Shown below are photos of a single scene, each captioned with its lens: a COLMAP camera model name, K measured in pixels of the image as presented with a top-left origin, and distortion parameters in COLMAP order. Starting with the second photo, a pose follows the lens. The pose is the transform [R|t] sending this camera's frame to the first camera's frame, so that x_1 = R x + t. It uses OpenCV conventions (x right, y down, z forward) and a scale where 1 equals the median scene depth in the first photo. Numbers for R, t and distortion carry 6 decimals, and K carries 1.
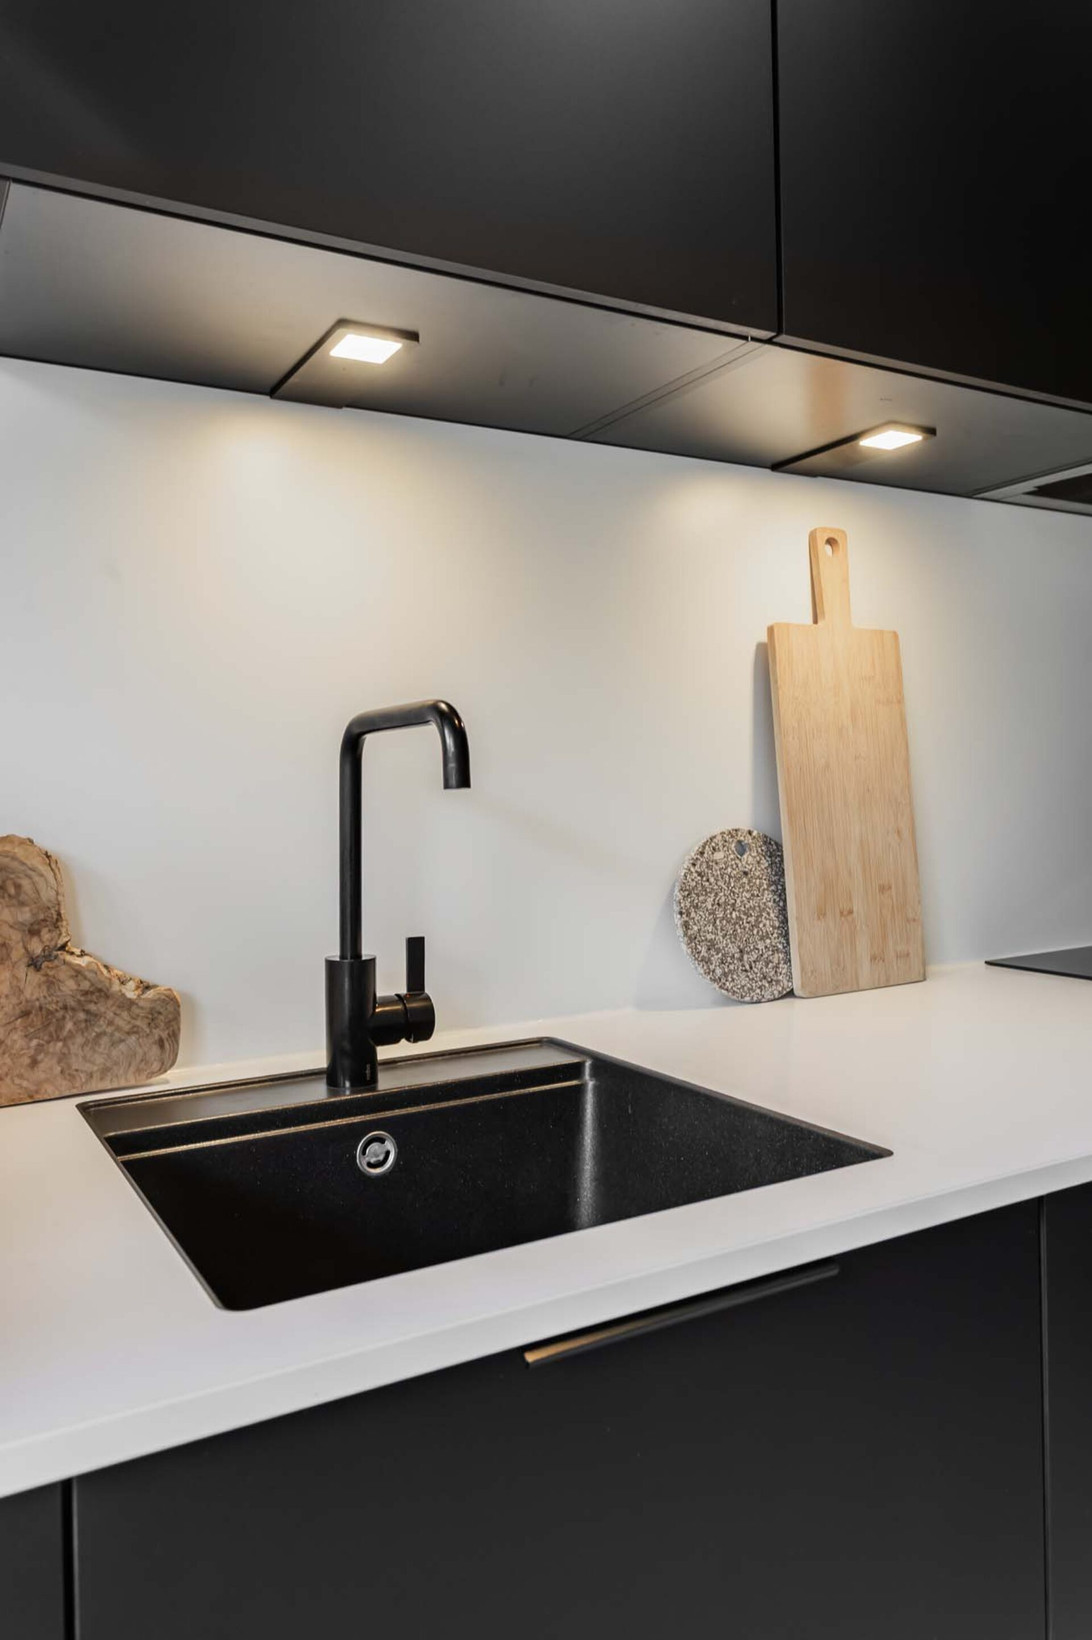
lens RADIAL K [[1191.5, 0, 576.5], [0, 1191.5, 829.9], [0, 0, 1]] dist [0.002145, -0.002454]
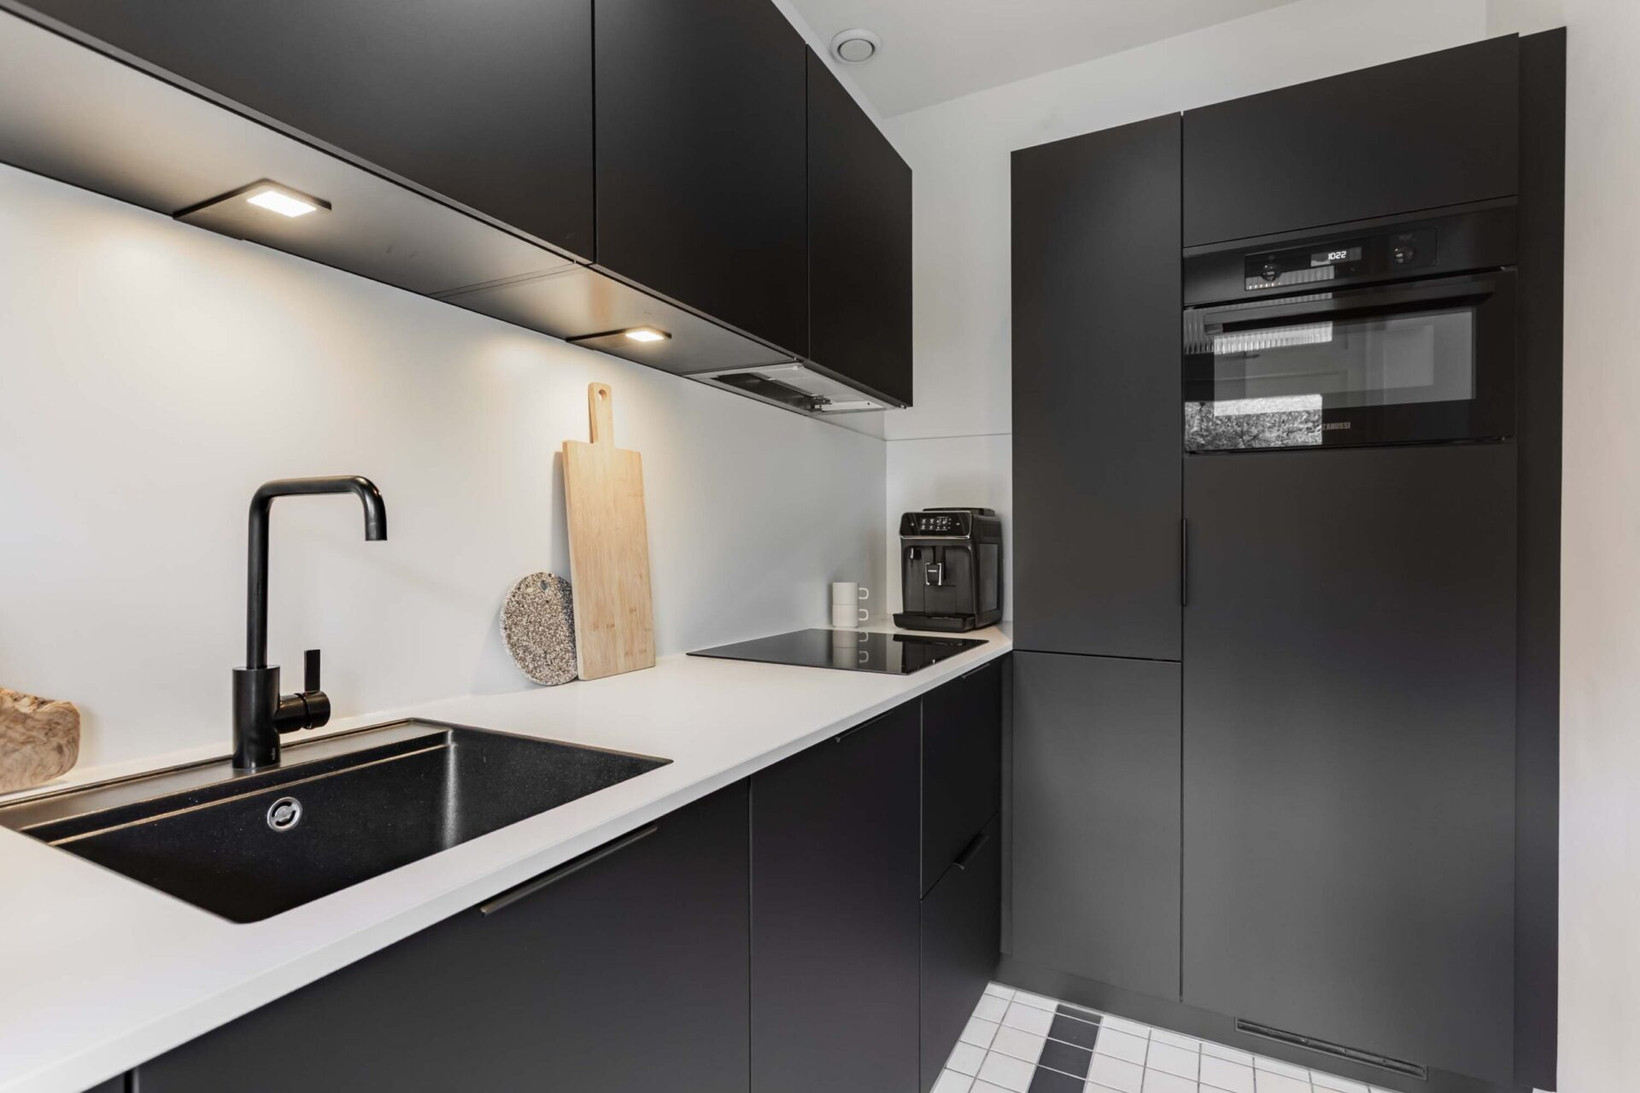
lens RADIAL K [[787.5, 0, 819.3], [0, 787.5, 576.7], [0, 0, 1]] dist [0.018818, -0.000427]
pose [[0.848300, 0.008010, 0.529455, -0.129447], [-0.007692, 0.999966, -0.002805, 0.005792], [-0.529460, -0.001693, 0.848333, -0.060619]]
